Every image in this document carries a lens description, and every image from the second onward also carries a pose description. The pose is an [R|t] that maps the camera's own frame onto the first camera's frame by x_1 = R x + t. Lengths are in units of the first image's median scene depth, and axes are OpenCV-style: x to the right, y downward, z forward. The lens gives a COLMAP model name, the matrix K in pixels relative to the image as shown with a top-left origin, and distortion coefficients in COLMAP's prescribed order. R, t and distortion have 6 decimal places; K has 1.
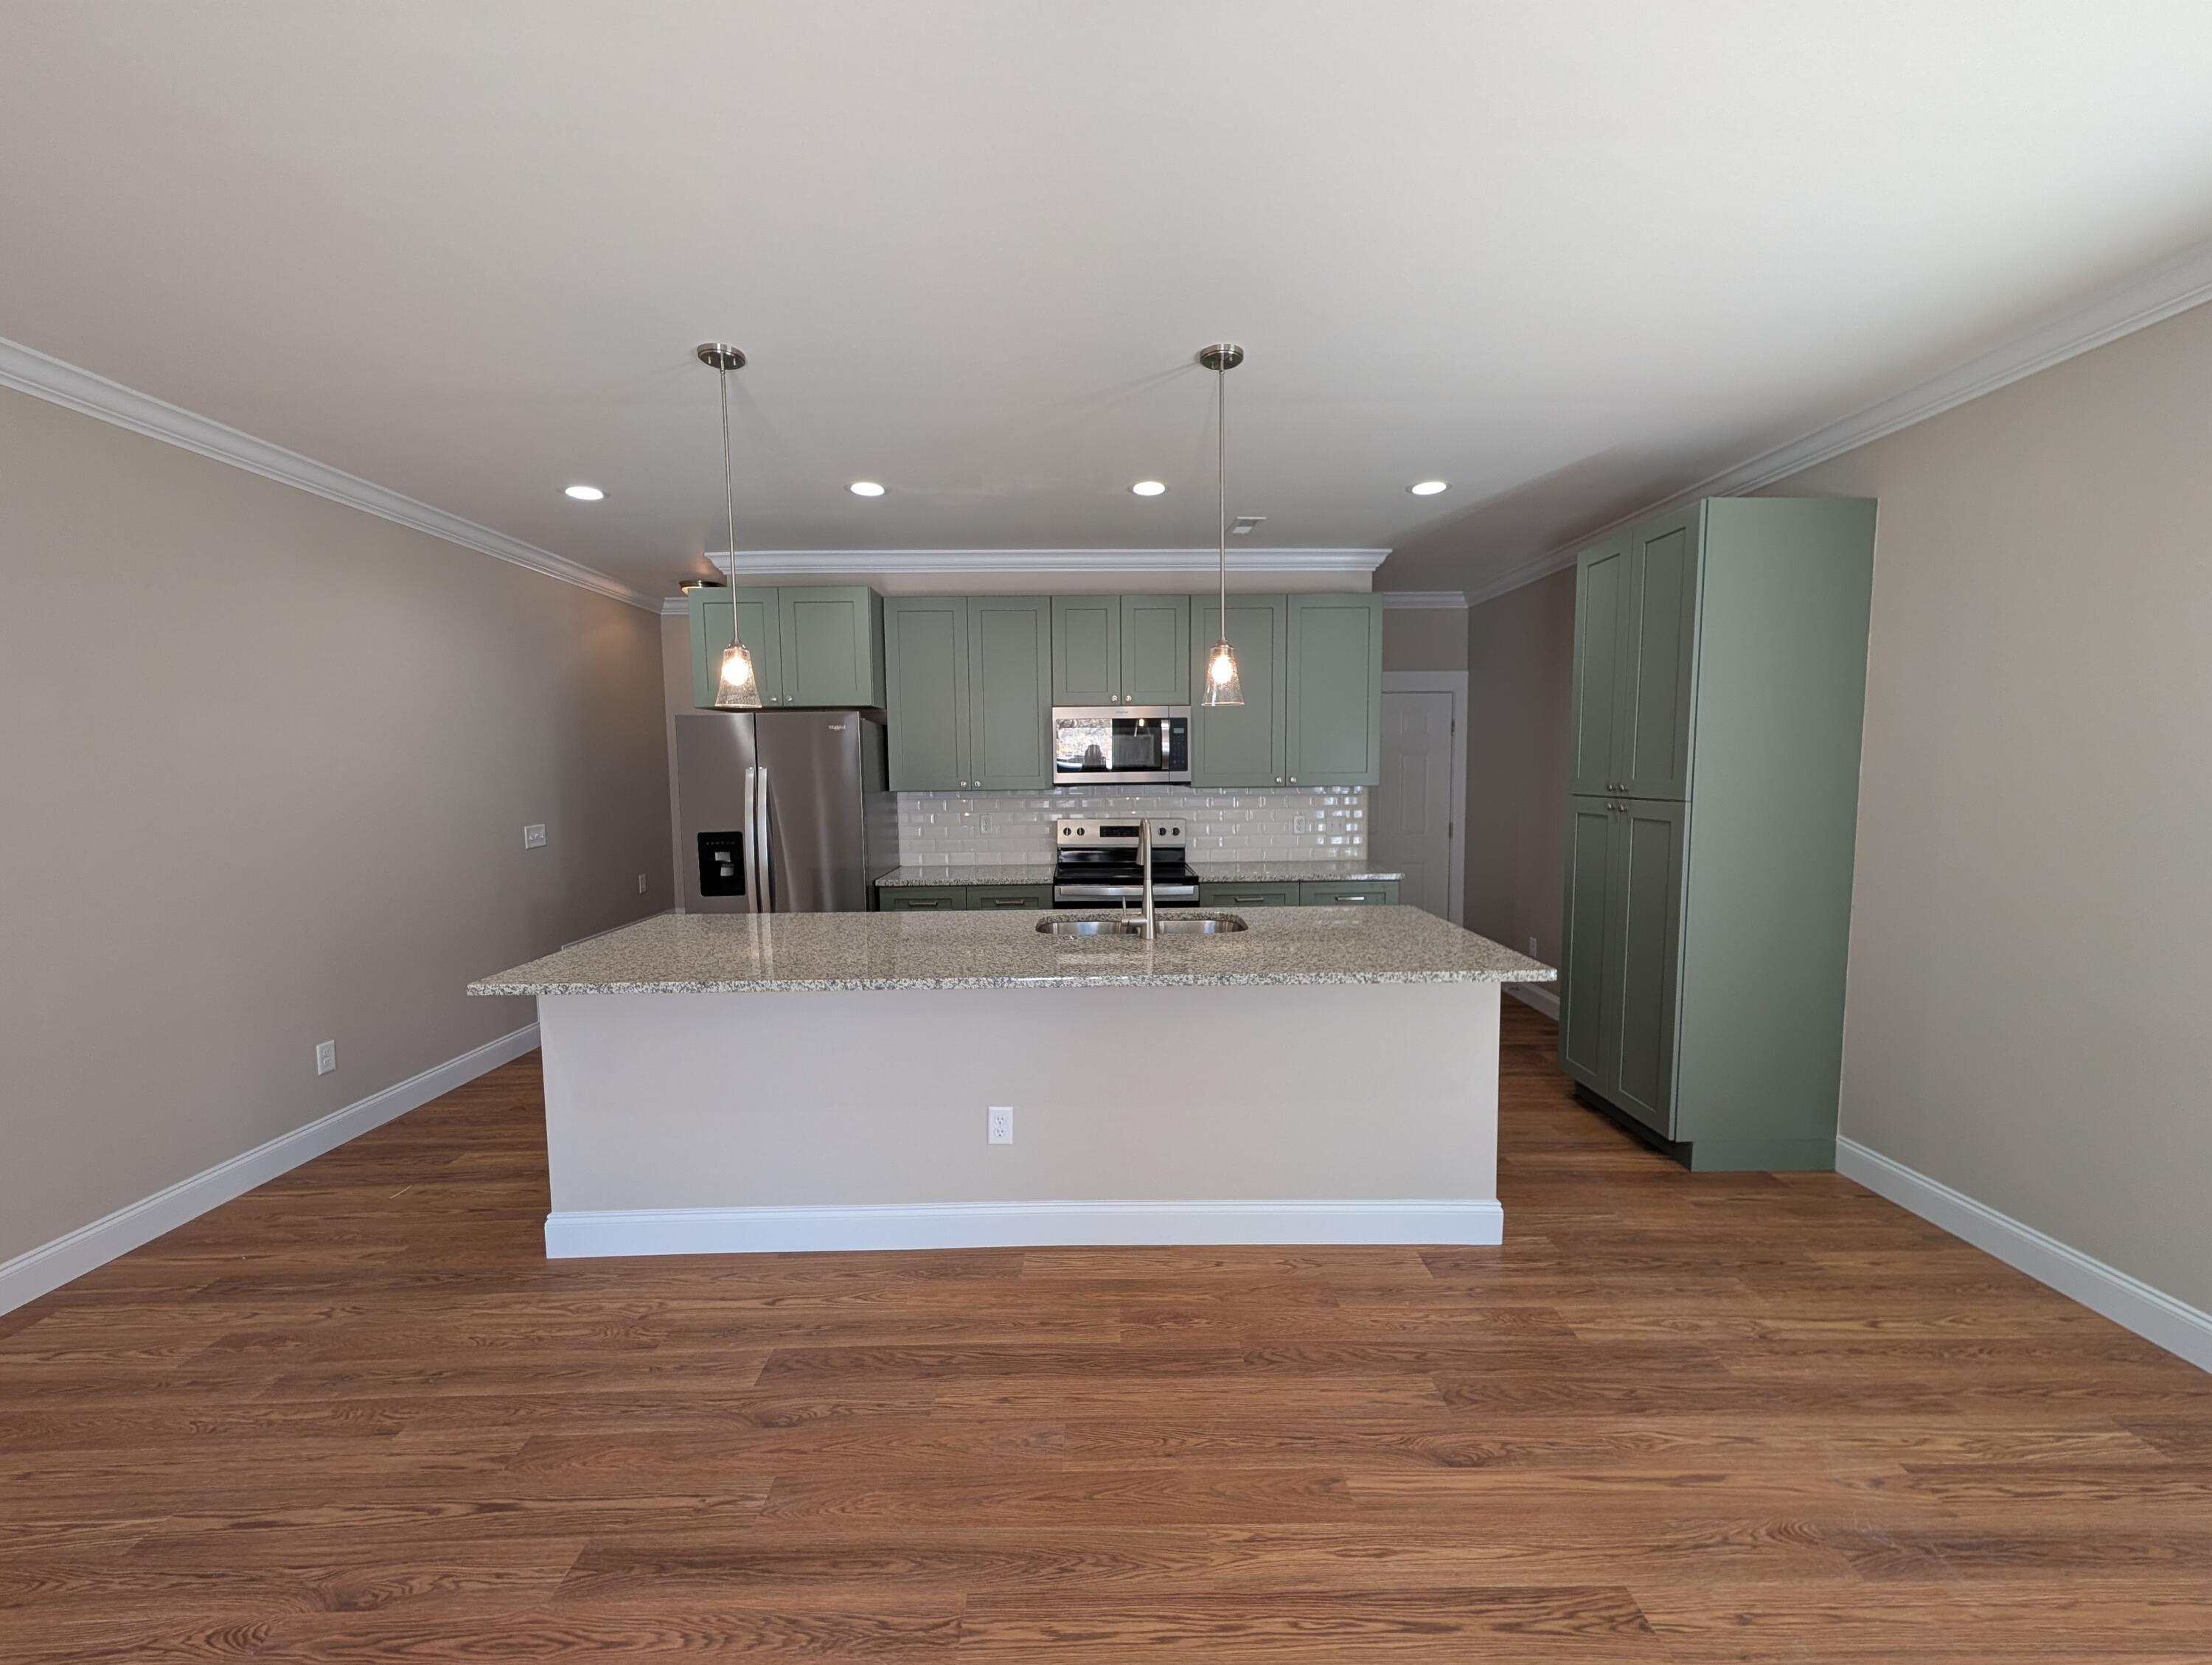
lens RADIAL K [[853.4, 0, 1105.0], [0, 853.4, 827.9], [0, 0, 1]] dist [0.001028, 0.000277]
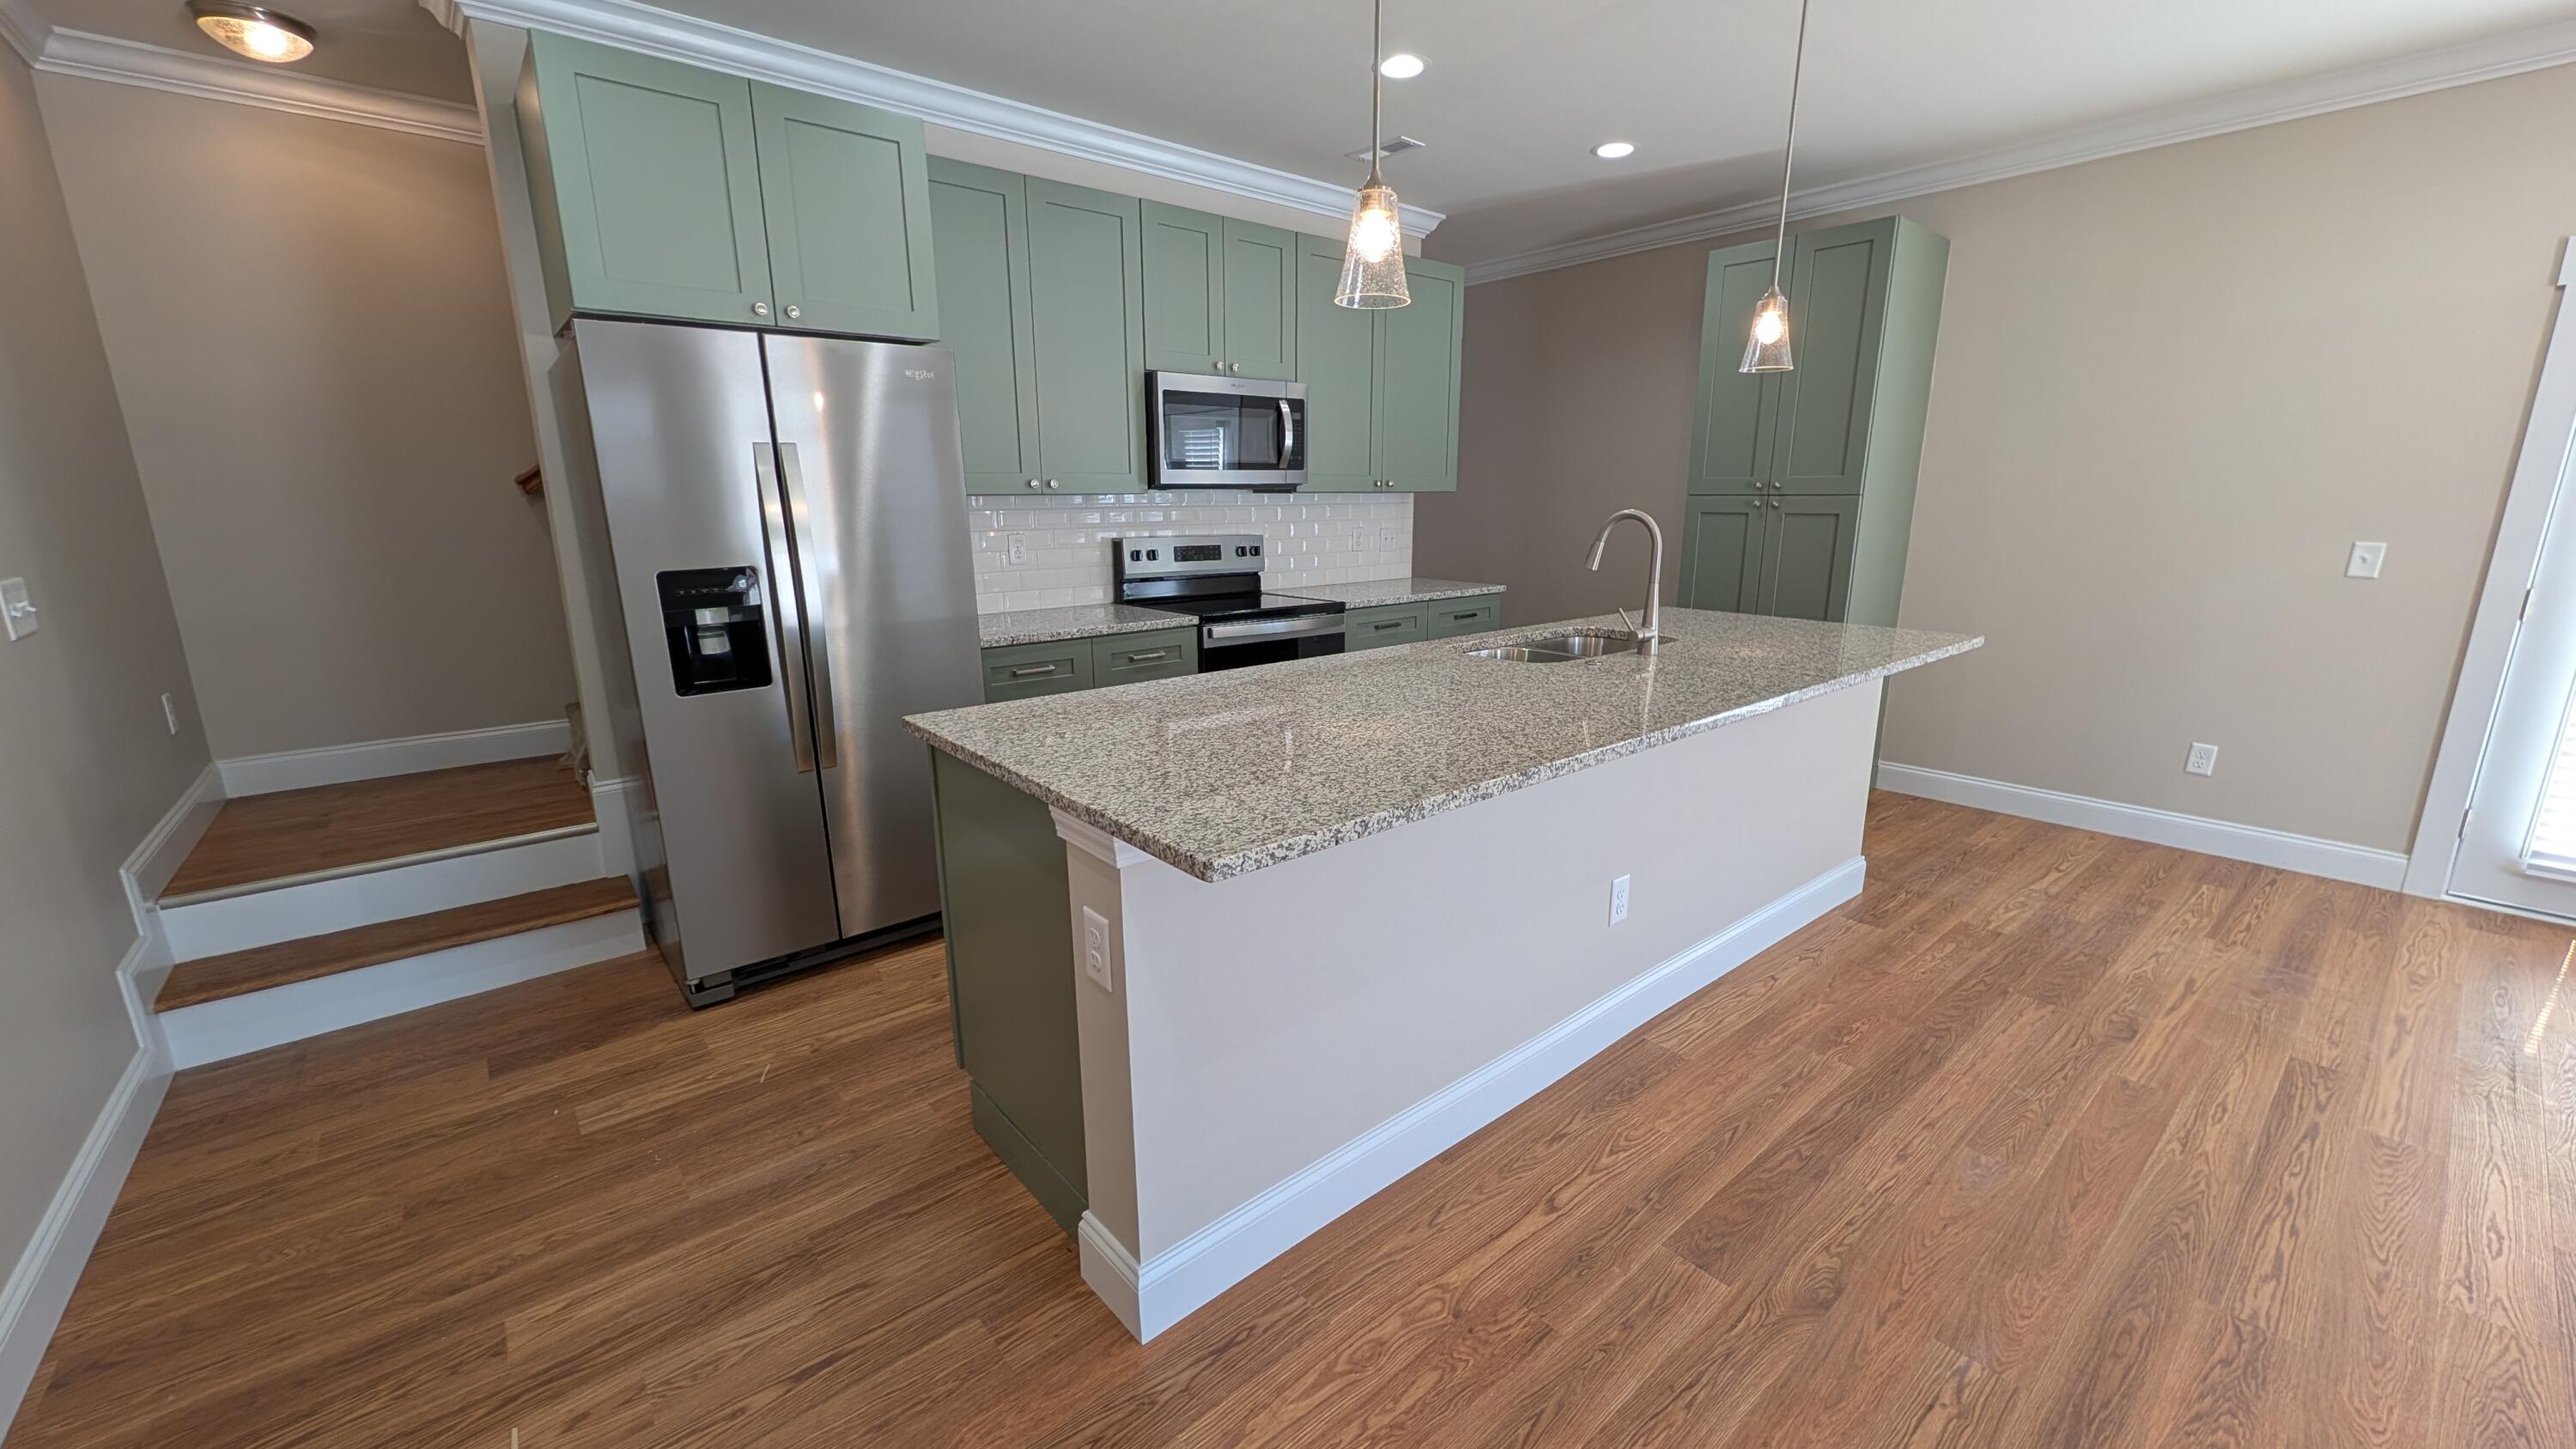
lens RADIAL K [[990.4, 0, 1287.4], [0, 990.4, 725.6], [0, 0, 1]] dist [0.001291, 0.000290]
pose [[0.774935, -0.138452, 0.616691, -0.787336], [0.043536, 0.985088, 0.166453, 0.019295], [-0.630540, -0.102142, 0.769406, 0.435457]]
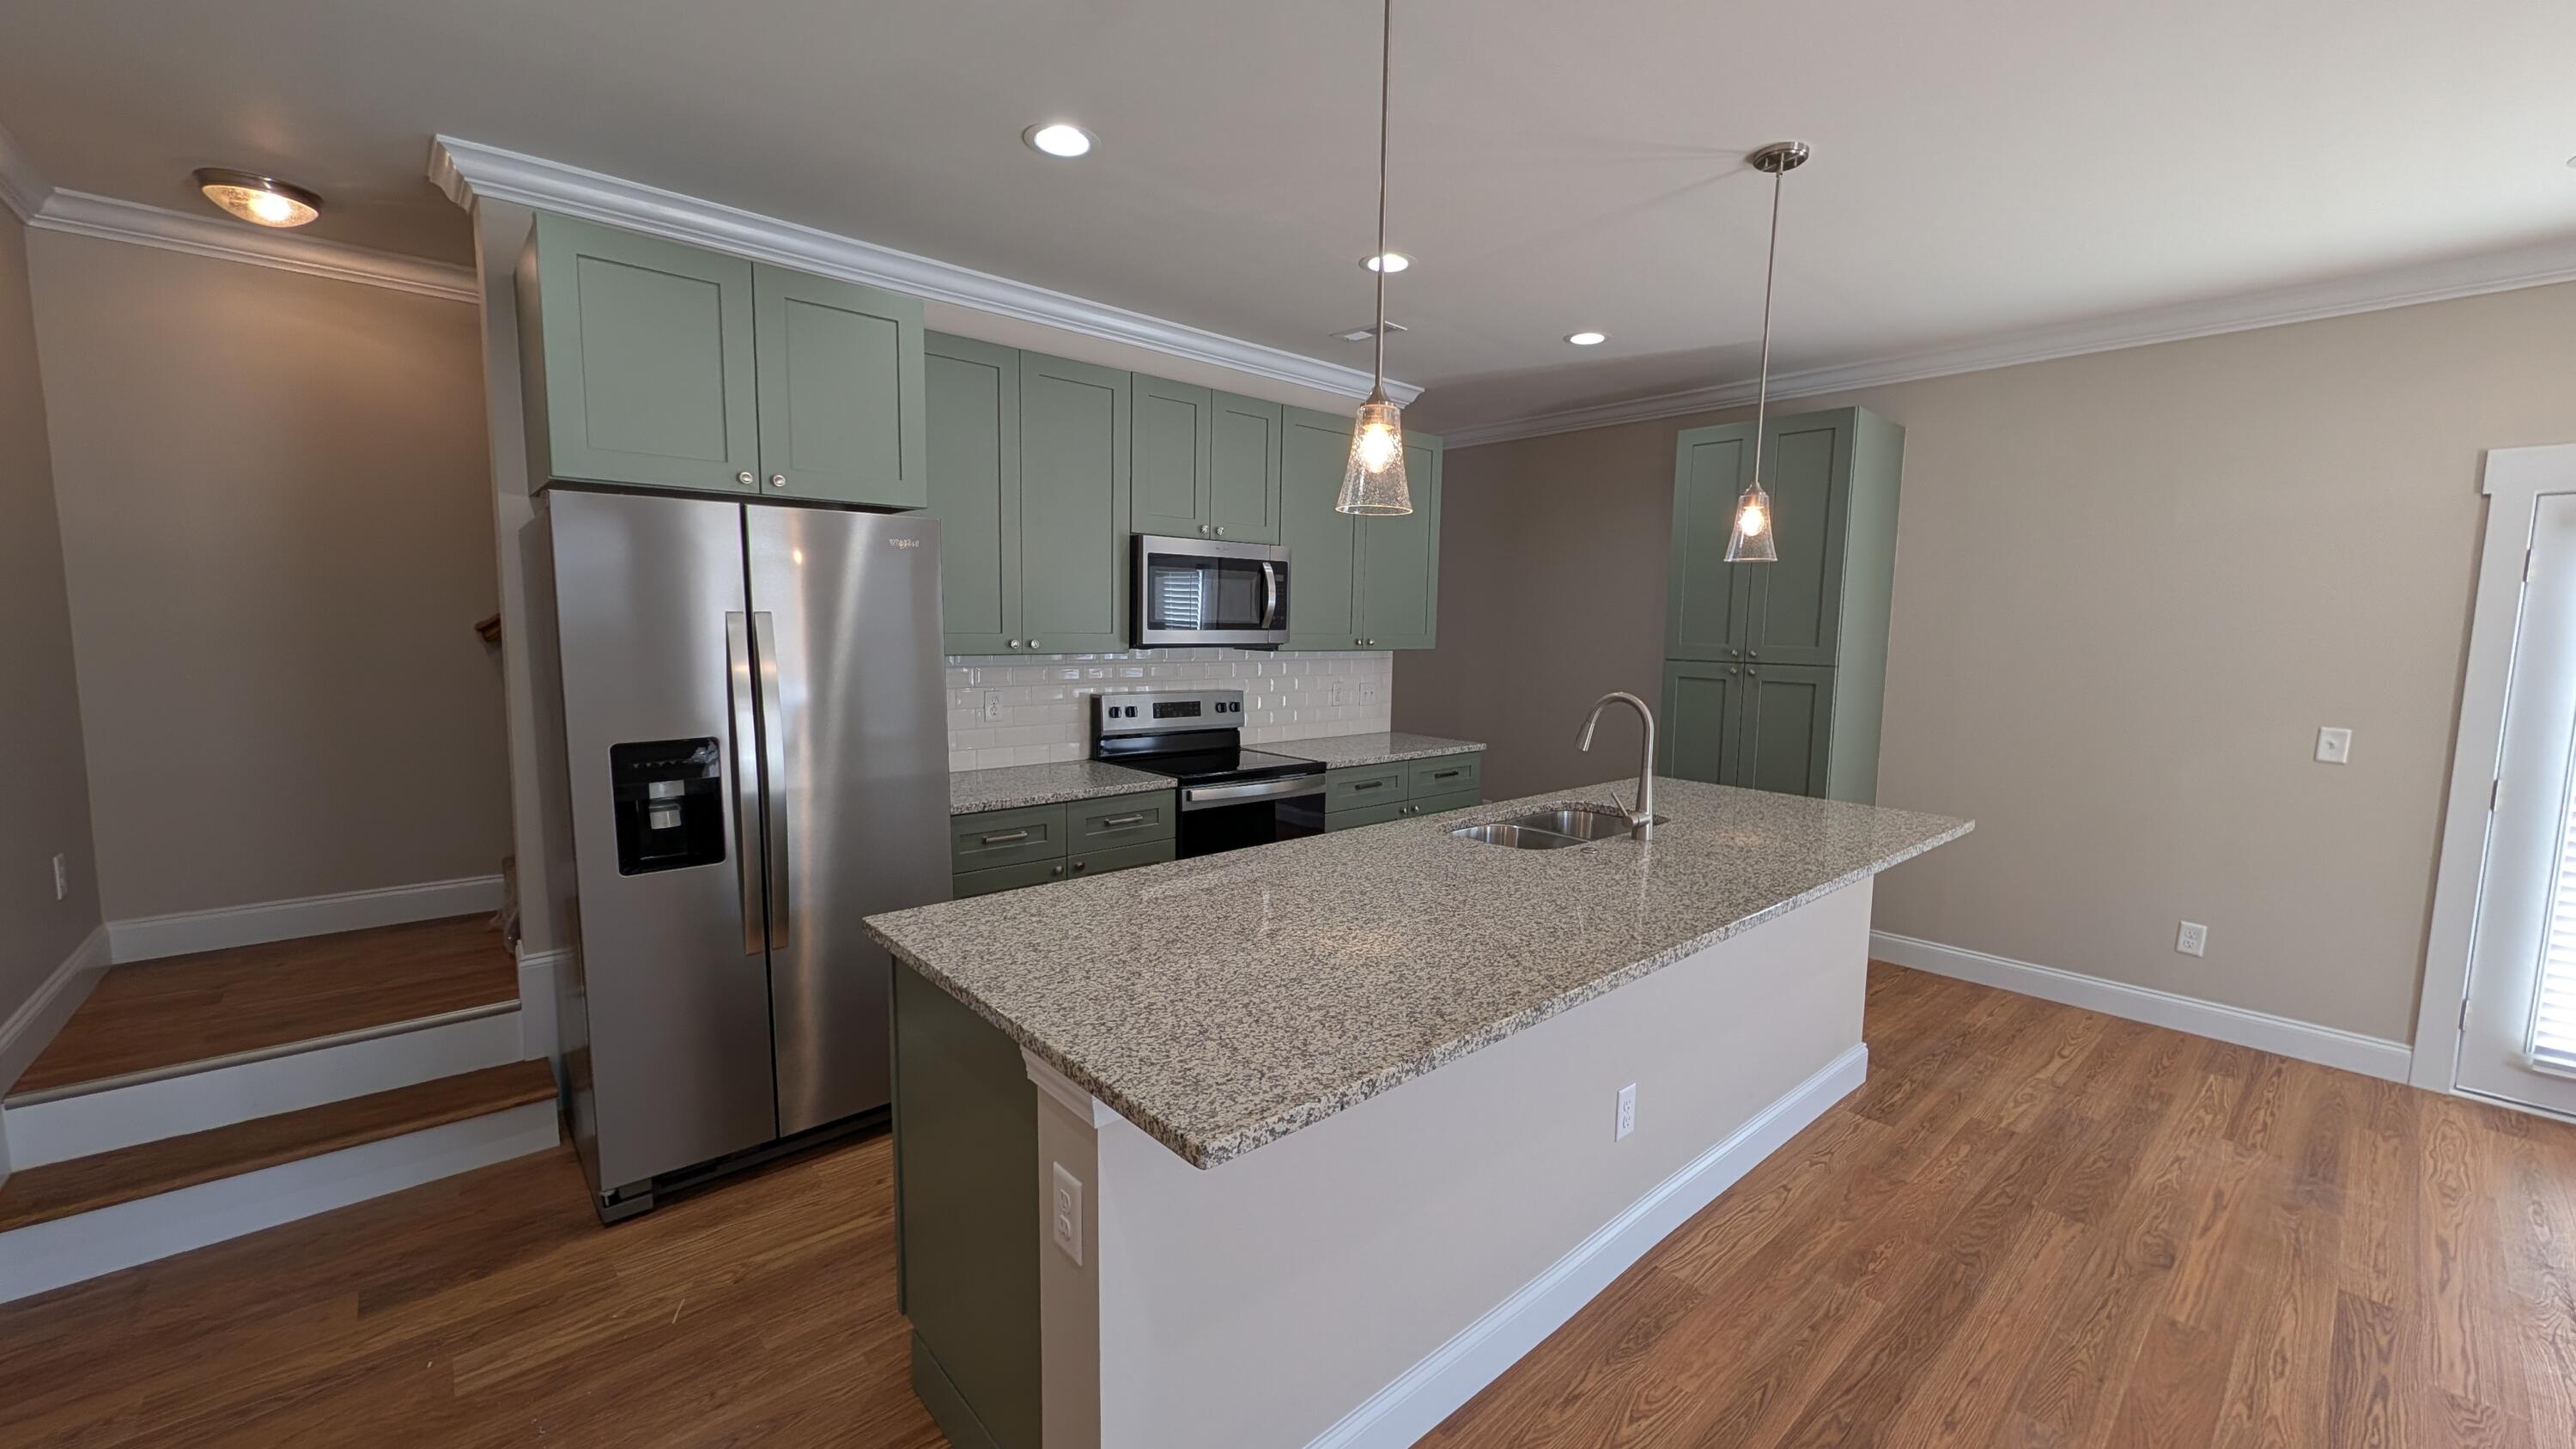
lens RADIAL K [[990.4, 0, 1287.2], [0, 990.4, 725.5], [0, 0, 1]] dist [0.001291, 0.000290]
pose [[0.756476, -0.046213, 0.652387, -0.773692], [0.024800, 0.998810, 0.041995, -0.026314], [-0.653551, -0.015588, 0.756722, 0.472891]]
